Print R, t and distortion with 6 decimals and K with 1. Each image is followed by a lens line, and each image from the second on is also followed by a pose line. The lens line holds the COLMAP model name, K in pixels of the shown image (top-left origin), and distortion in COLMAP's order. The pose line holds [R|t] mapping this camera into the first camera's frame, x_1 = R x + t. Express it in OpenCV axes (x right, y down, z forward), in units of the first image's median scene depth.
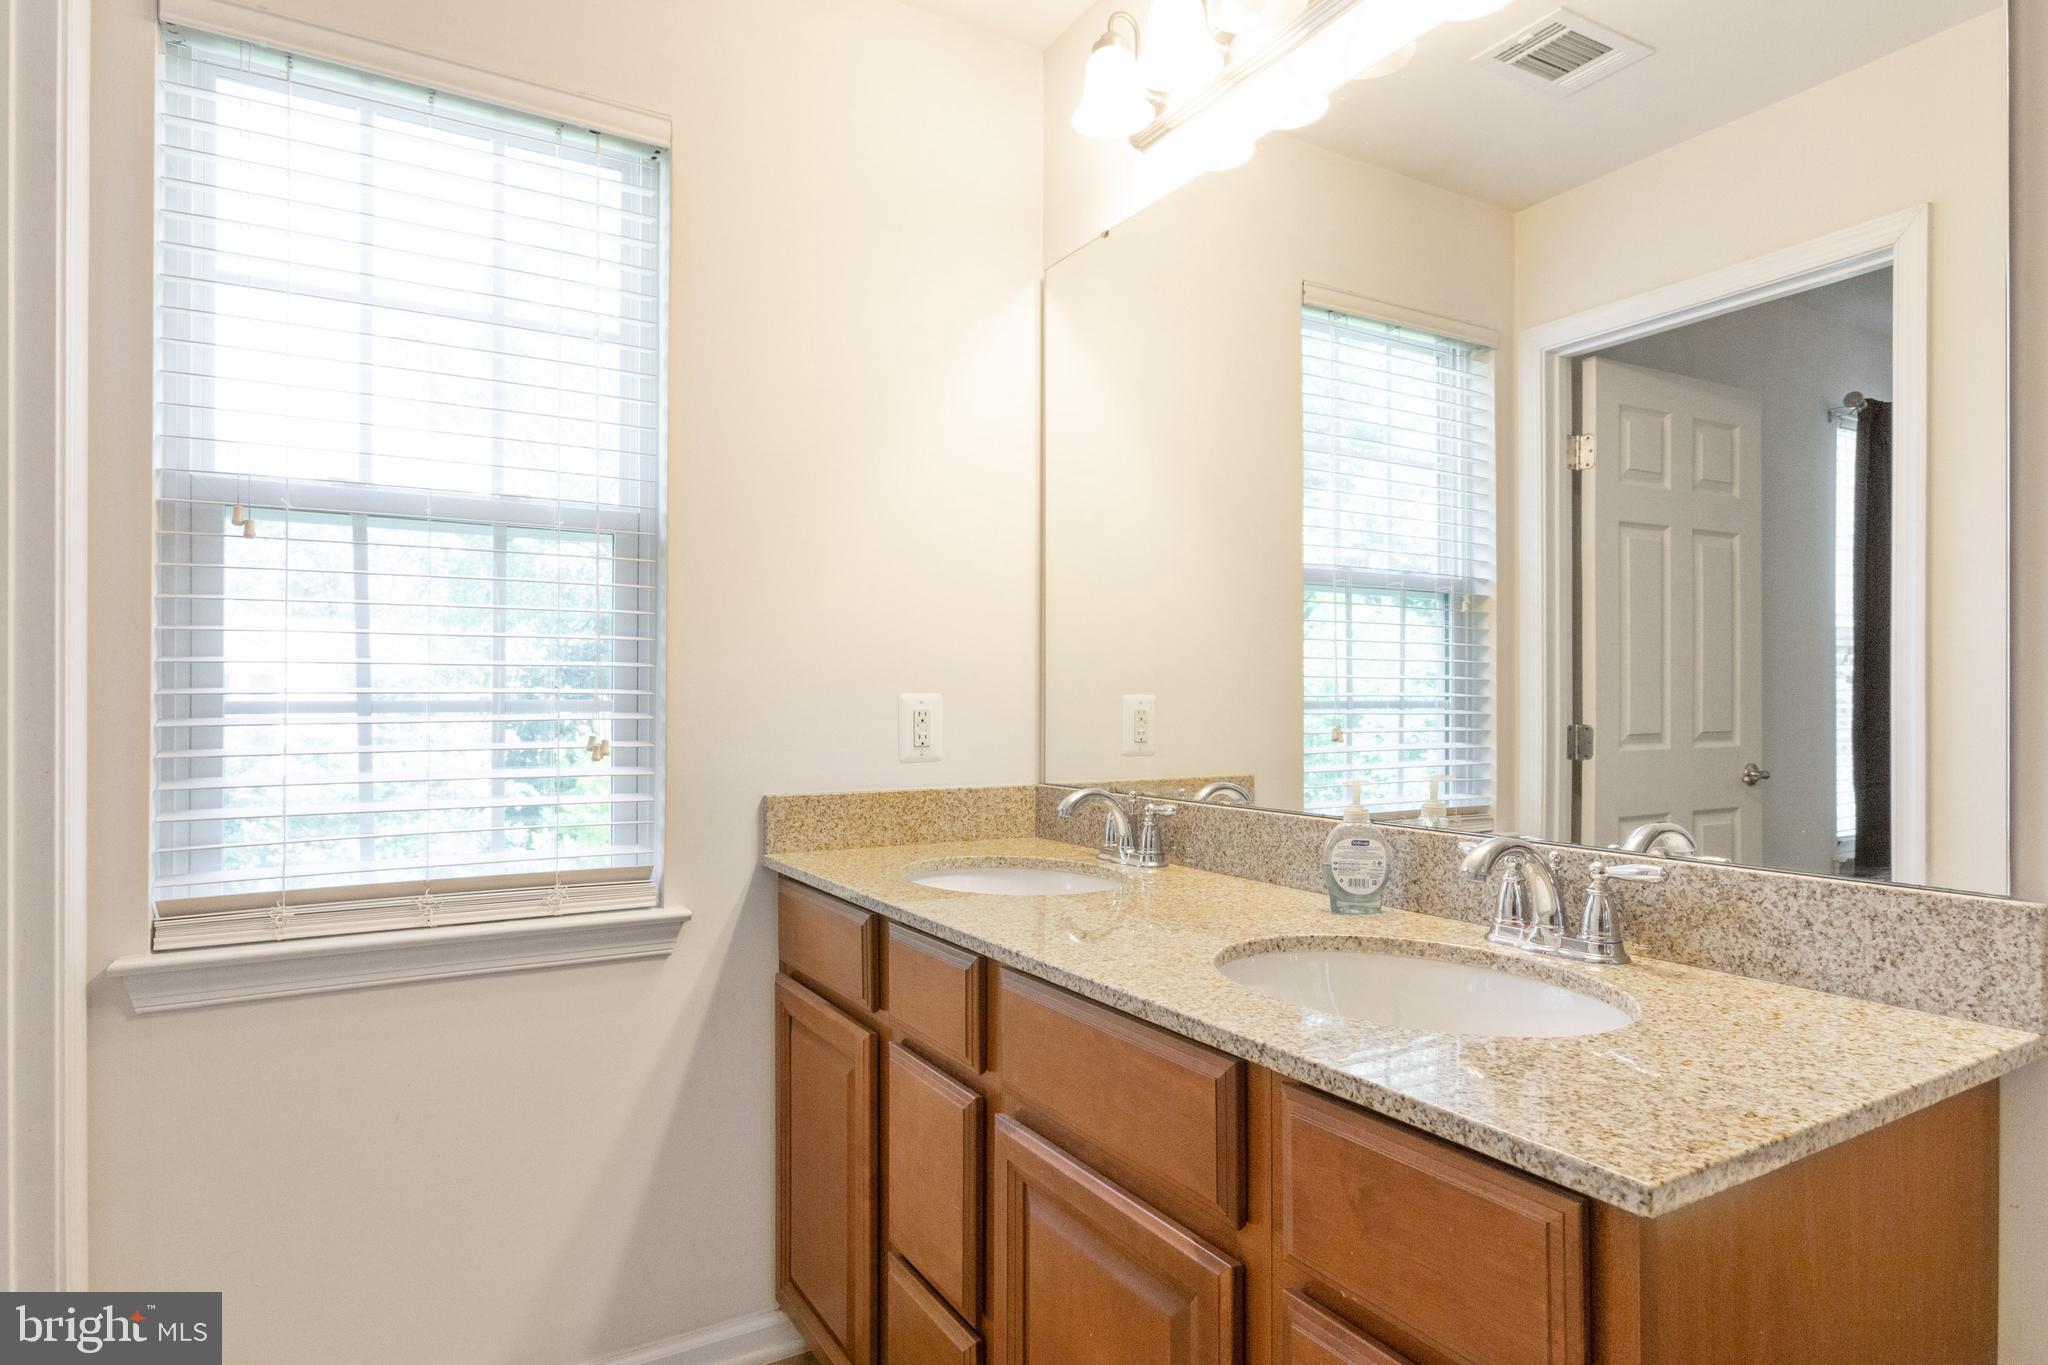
lens RADIAL K [[1145.5, 0, 1024.0], [0, 1145.5, 682.5], [0, 0, 1]] dist [0.002078, 0.000998]
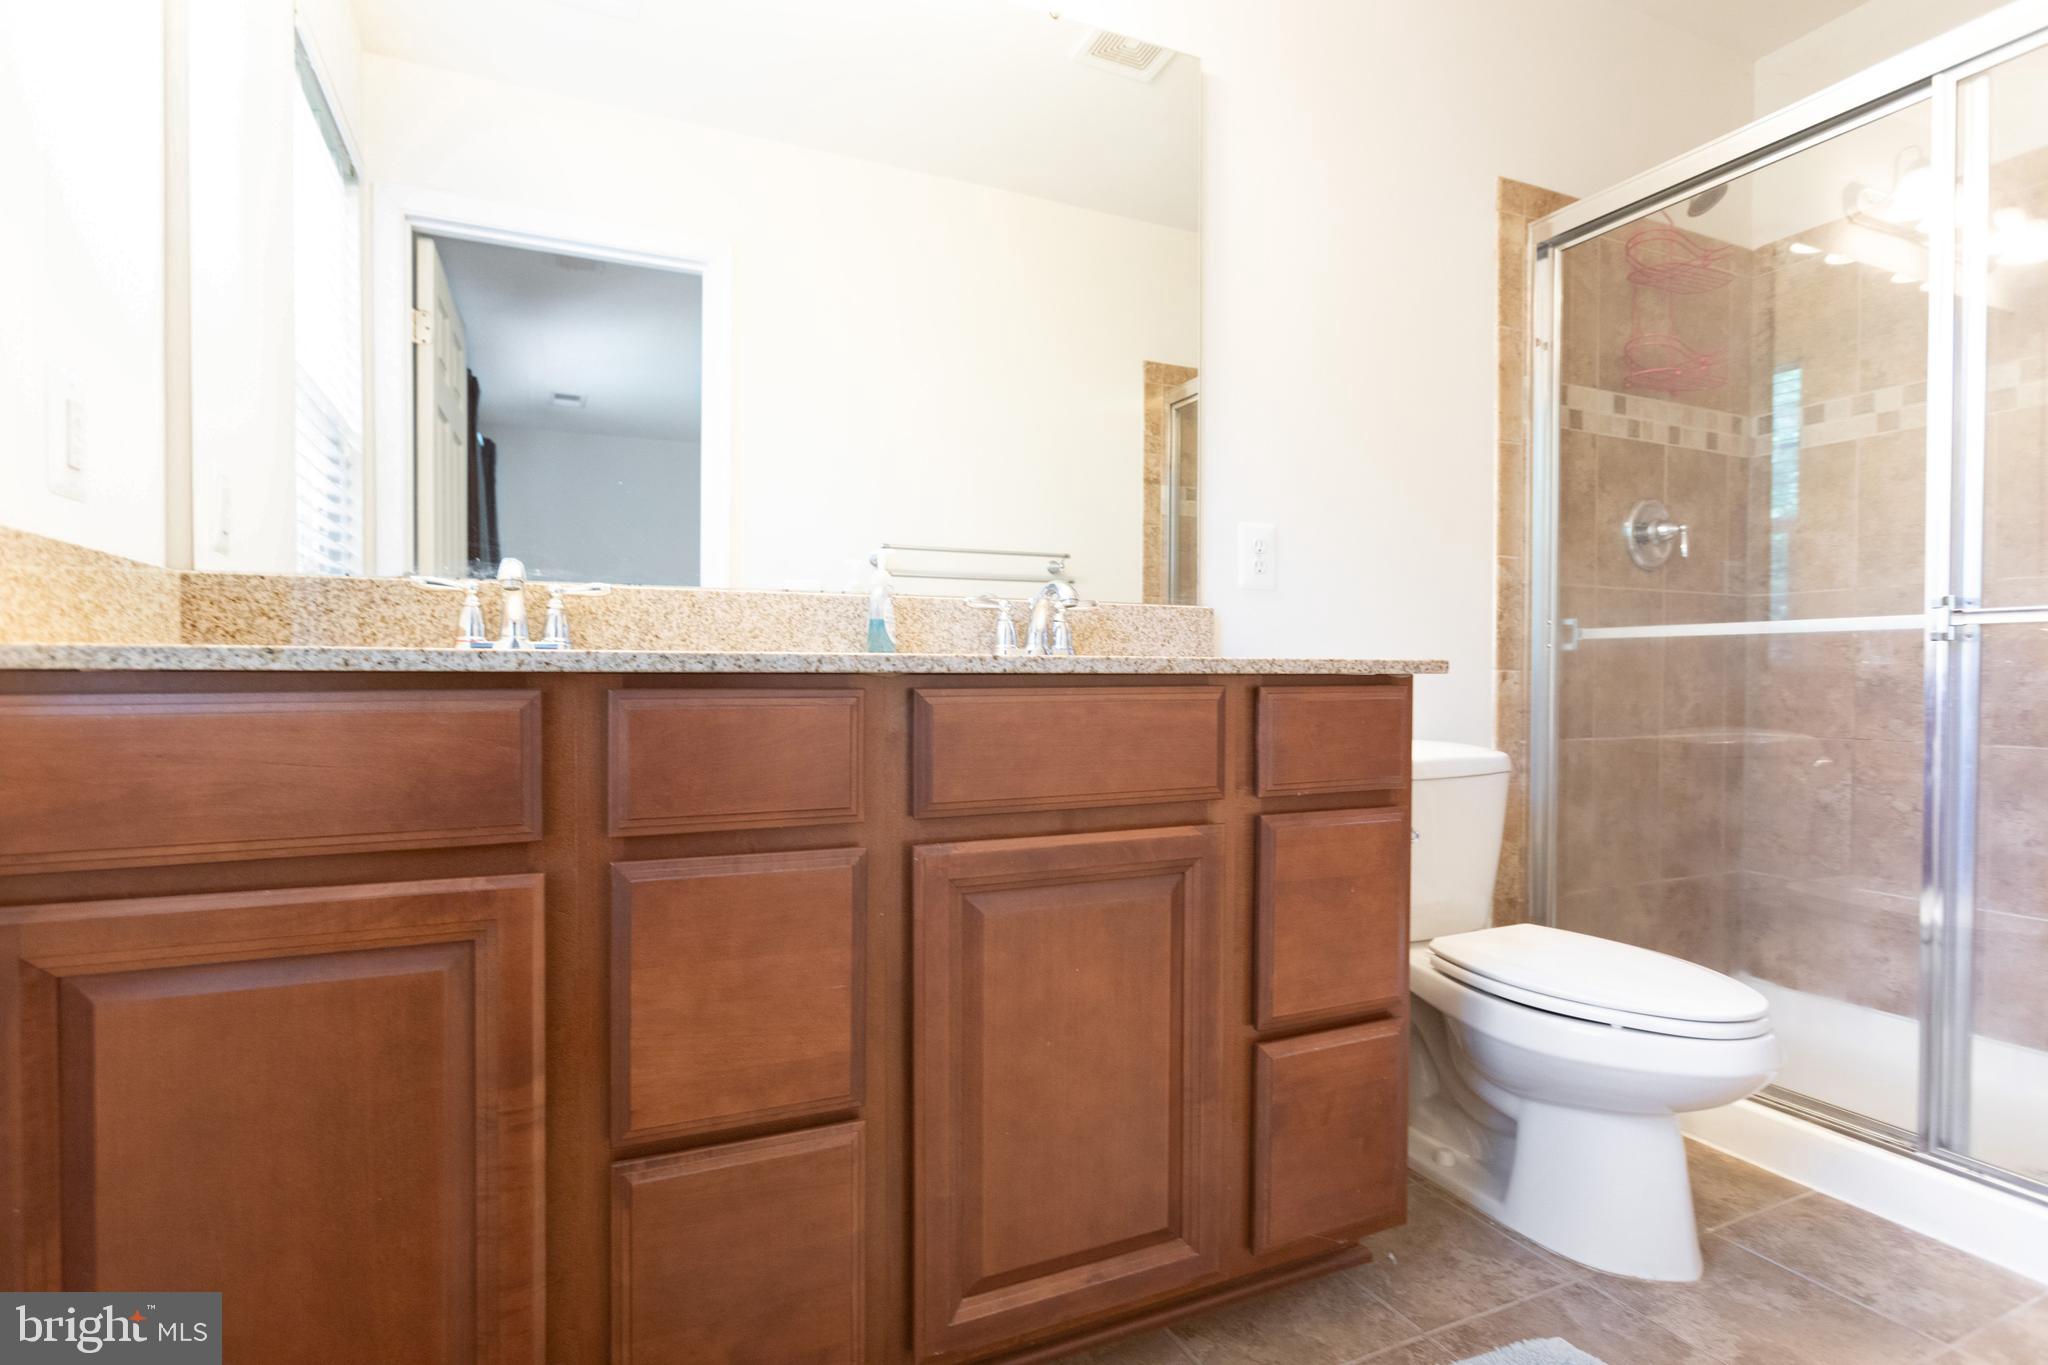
lens RADIAL K [[1018.5, 0, 1065.3], [0, 1018.5, 672.2], [0, 0, 1]] dist [-0.002223, 0.000058]
pose [[0.088255, -0.004814, 0.996086, -0.954482], [-0.012001, 0.999911, 0.005896, 0.260586], [-0.996026, -0.012475, 0.088190, 0.919229]]
